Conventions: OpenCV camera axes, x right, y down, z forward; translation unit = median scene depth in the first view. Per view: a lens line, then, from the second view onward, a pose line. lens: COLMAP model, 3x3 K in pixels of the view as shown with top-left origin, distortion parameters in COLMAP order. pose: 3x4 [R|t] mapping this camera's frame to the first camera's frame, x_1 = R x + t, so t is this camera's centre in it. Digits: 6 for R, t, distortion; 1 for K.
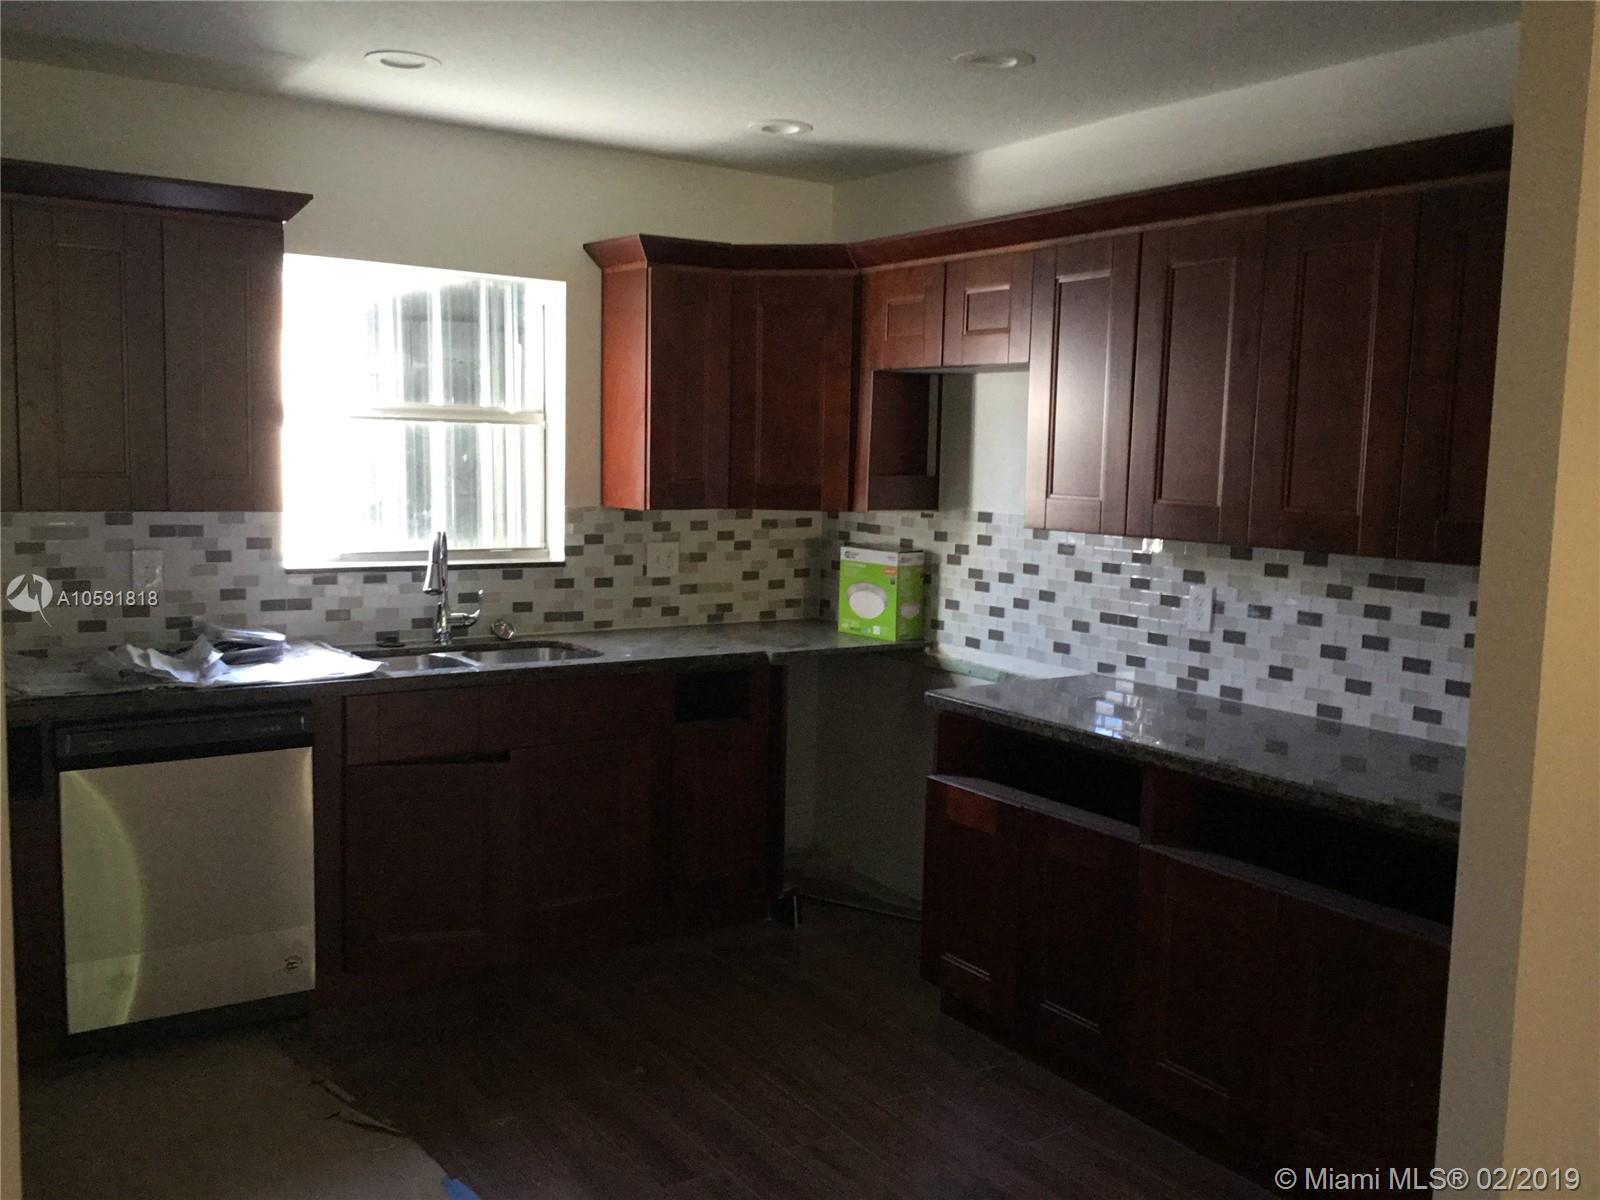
lens RADIAL K [[1491.9, 0, 799.5], [0, 1491.9, 623.0], [0, 0, 1]] dist [0.120058, -0.130131]
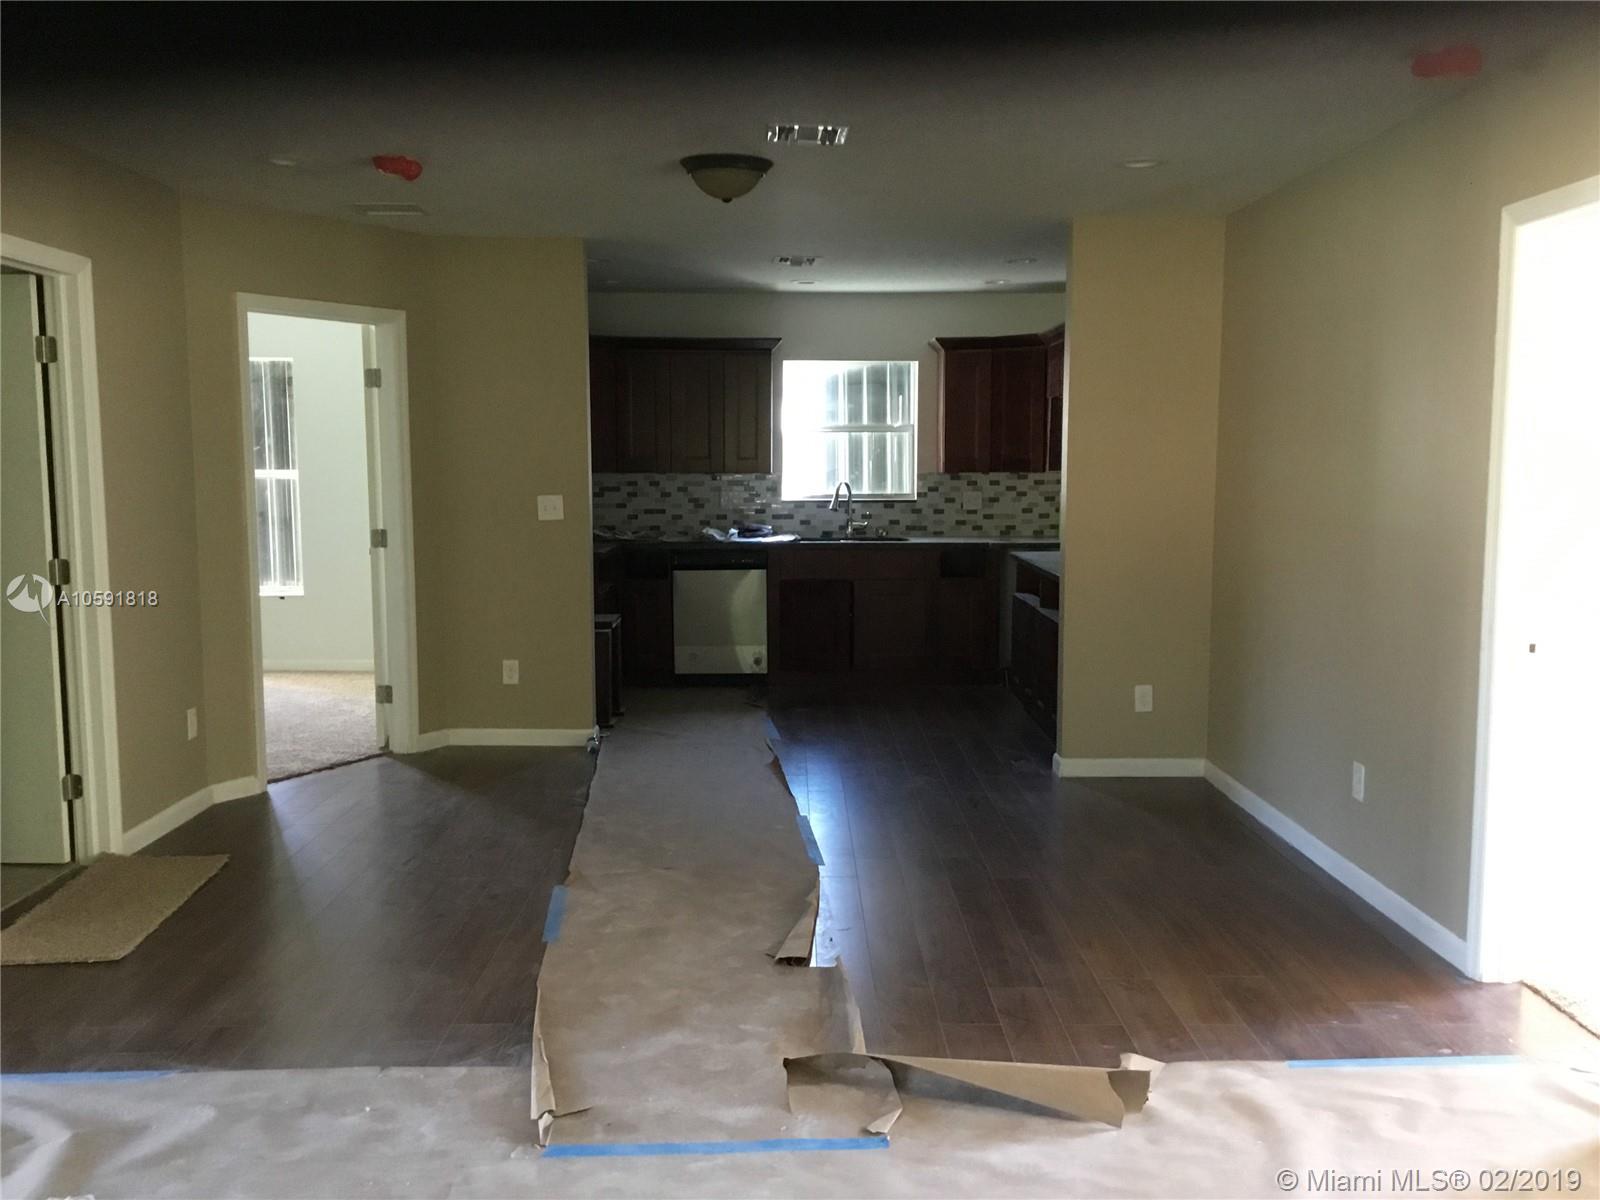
lens RADIAL K [[1491.9, 0, 799.5], [0, 1491.9, 623.0], [0, 0, 1]] dist [0.120058, -0.130131]
pose [[0.846863, 0.037116, -0.530515, 0.777697], [-0.046040, 0.998933, -0.003606, 0.137577], [0.529815, 0.027479, 0.847668, -0.772029]]
